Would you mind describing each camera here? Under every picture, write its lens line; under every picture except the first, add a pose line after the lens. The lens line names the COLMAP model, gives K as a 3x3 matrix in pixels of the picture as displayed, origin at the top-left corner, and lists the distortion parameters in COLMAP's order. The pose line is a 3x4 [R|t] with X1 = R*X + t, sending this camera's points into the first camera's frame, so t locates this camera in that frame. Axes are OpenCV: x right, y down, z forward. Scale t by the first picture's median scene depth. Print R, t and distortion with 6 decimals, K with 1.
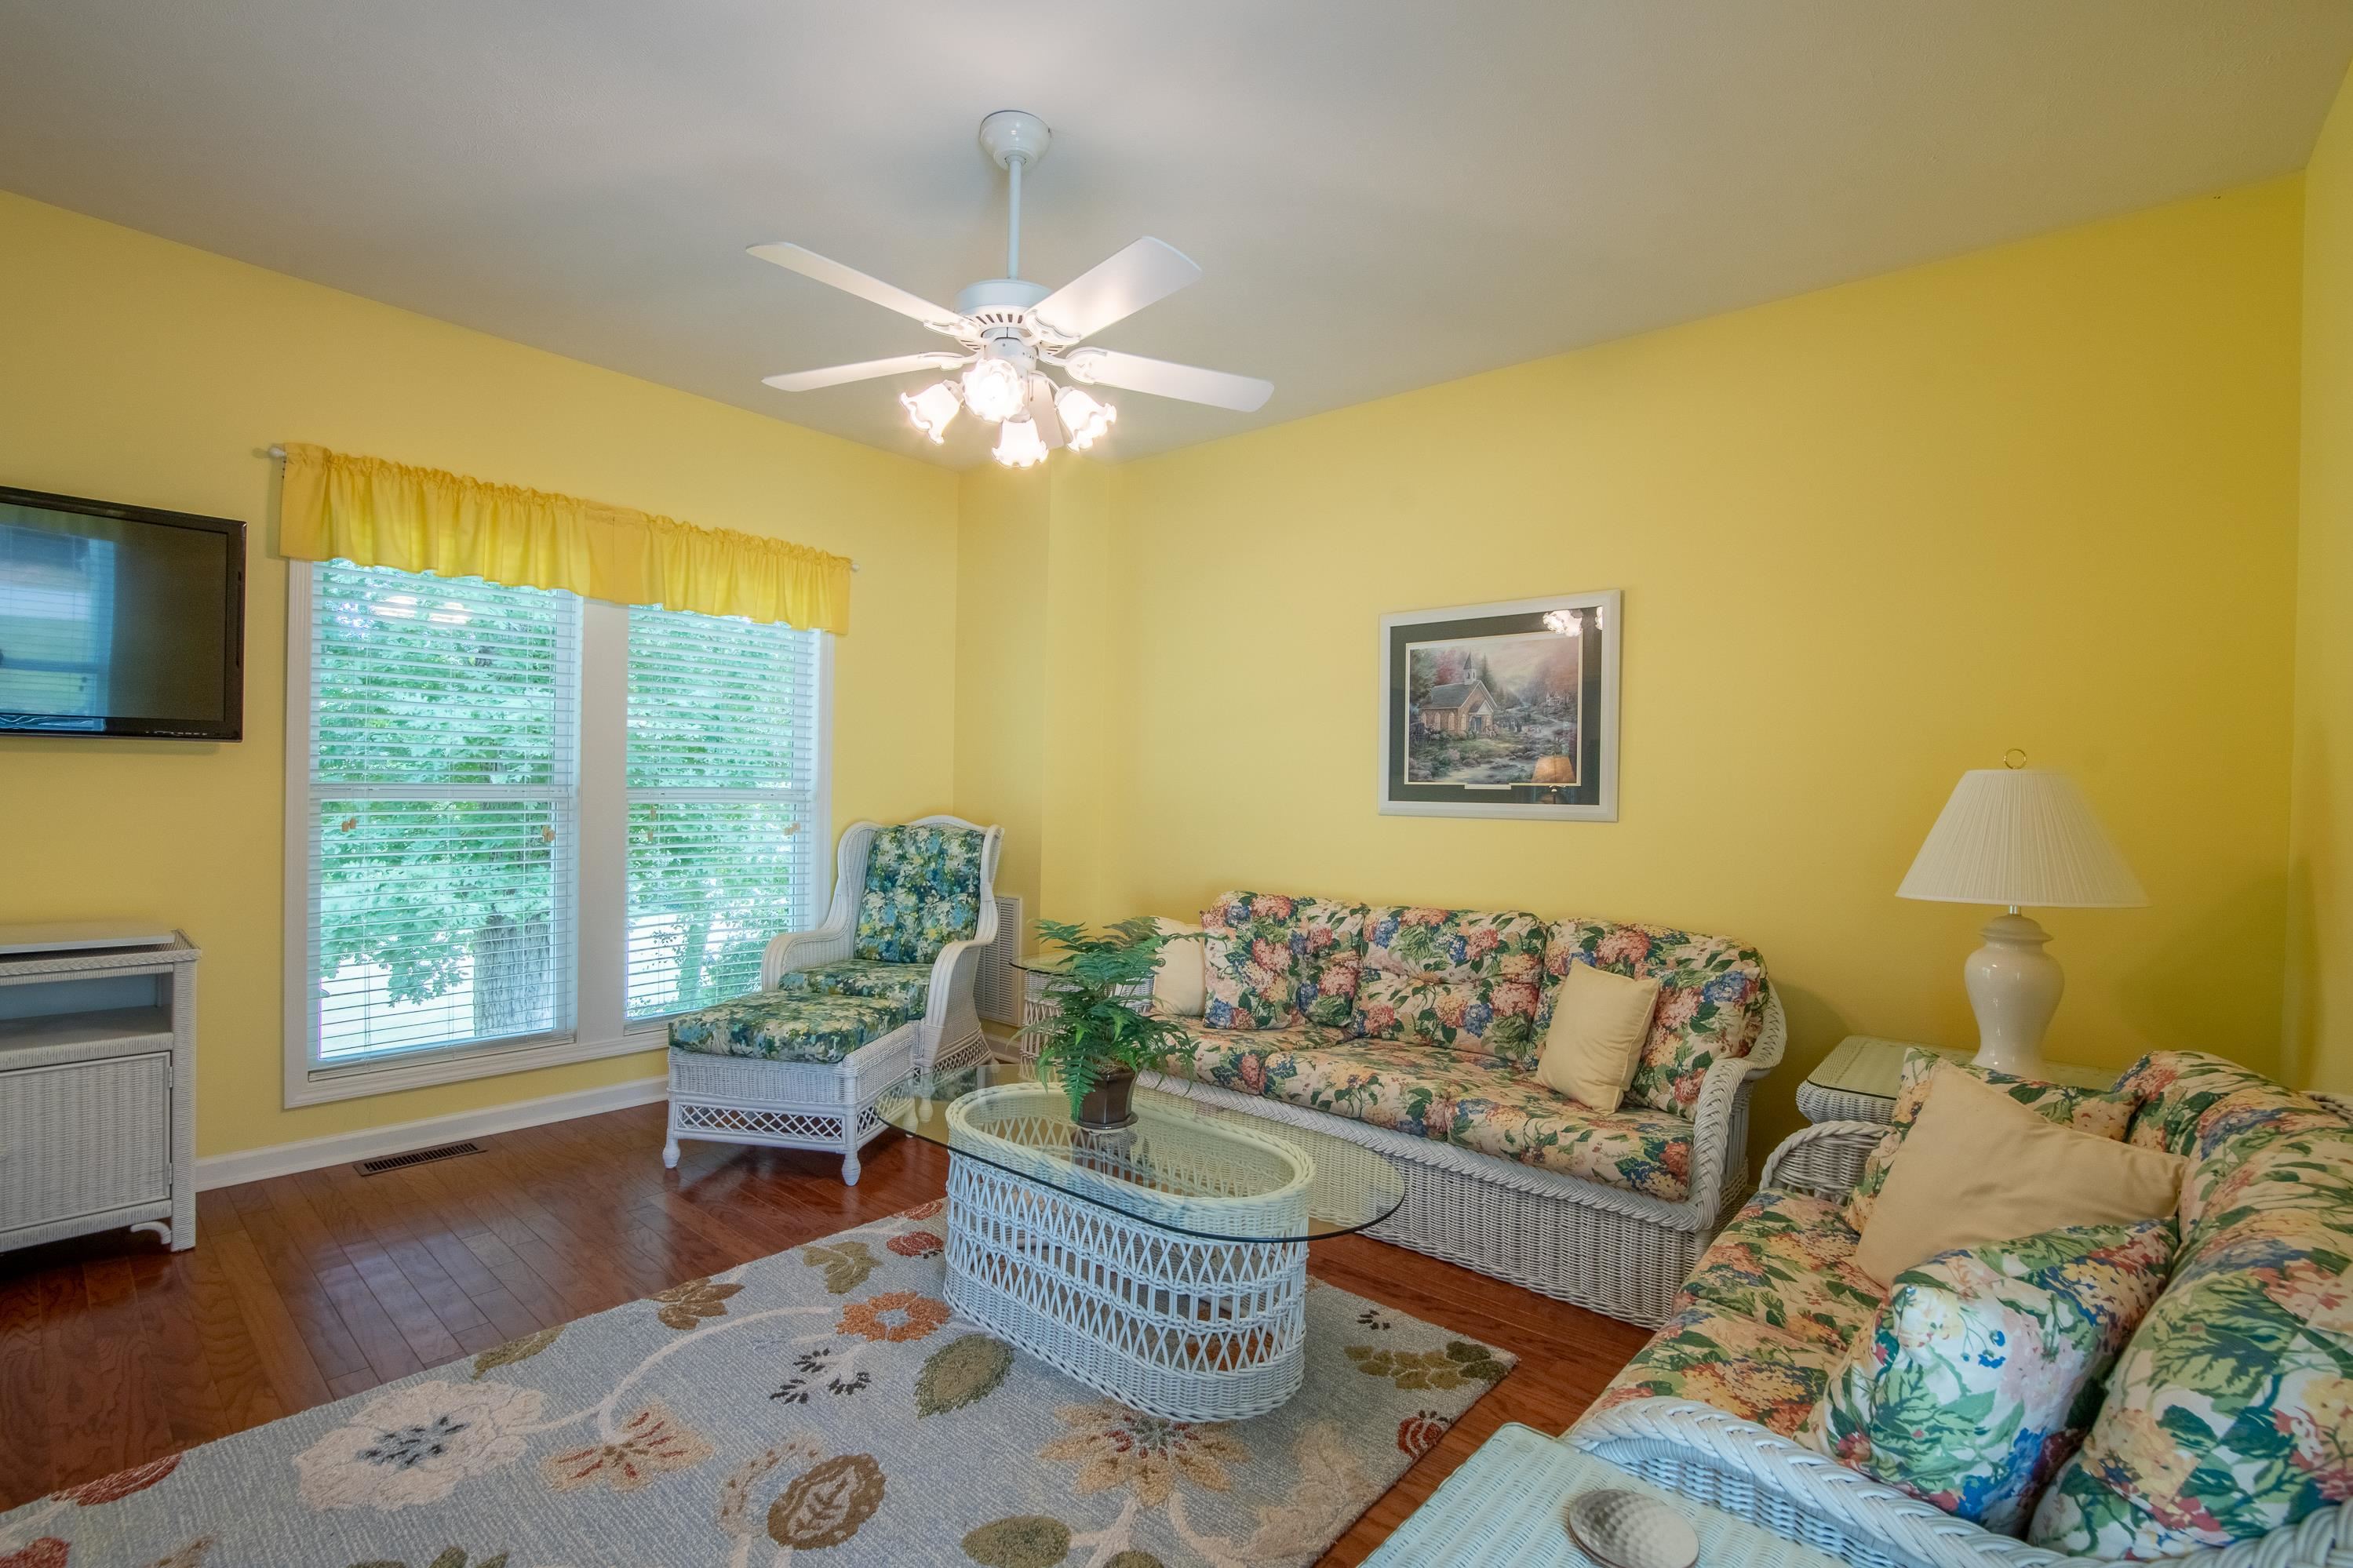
lens RADIAL K [[1043.2, 0, 1174.2], [0, 1043.2, 797.5], [0, 0, 1]] dist [-0.040723, 0.013035]
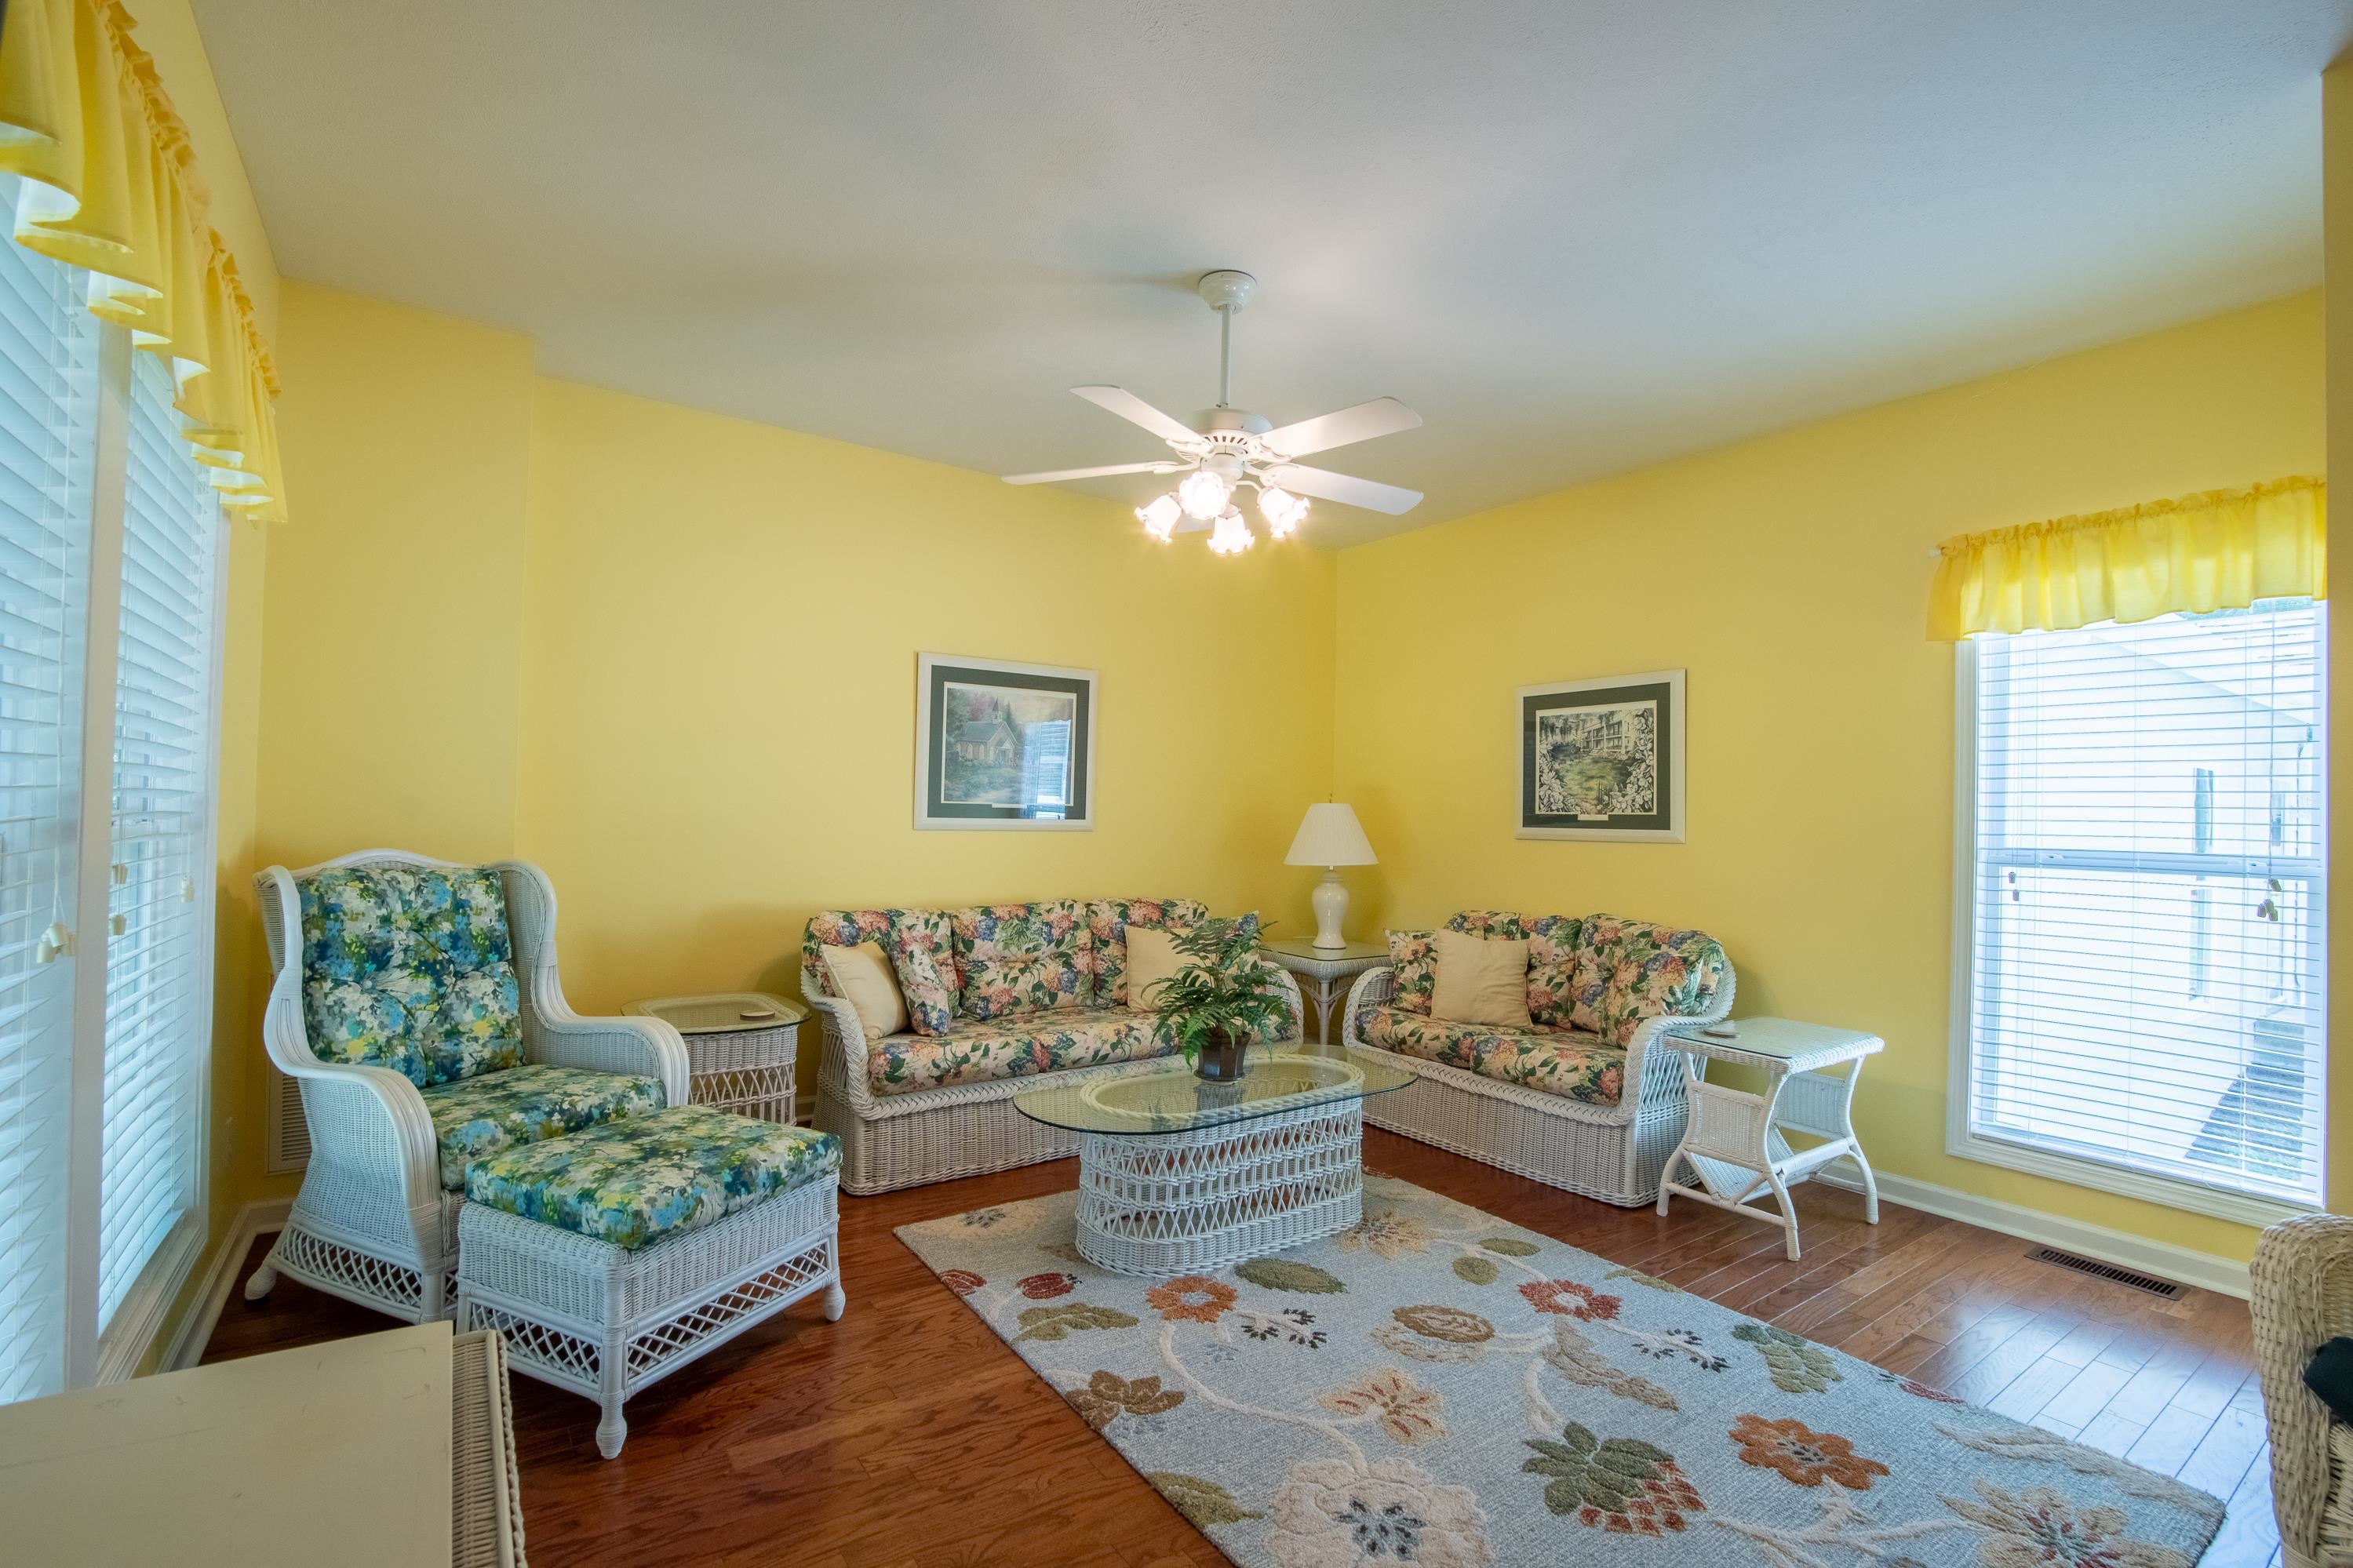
lens RADIAL K [[1043.2, 0, 1174.2], [0, 1043.2, 797.5], [0, 0, 1]] dist [-0.040723, 0.013035]
pose [[0.249487, 0.000126, 0.968378, -0.929811], [-0.012307, 0.999920, 0.003041, -0.028466], [-0.968300, -0.012676, 0.249469, 0.510723]]
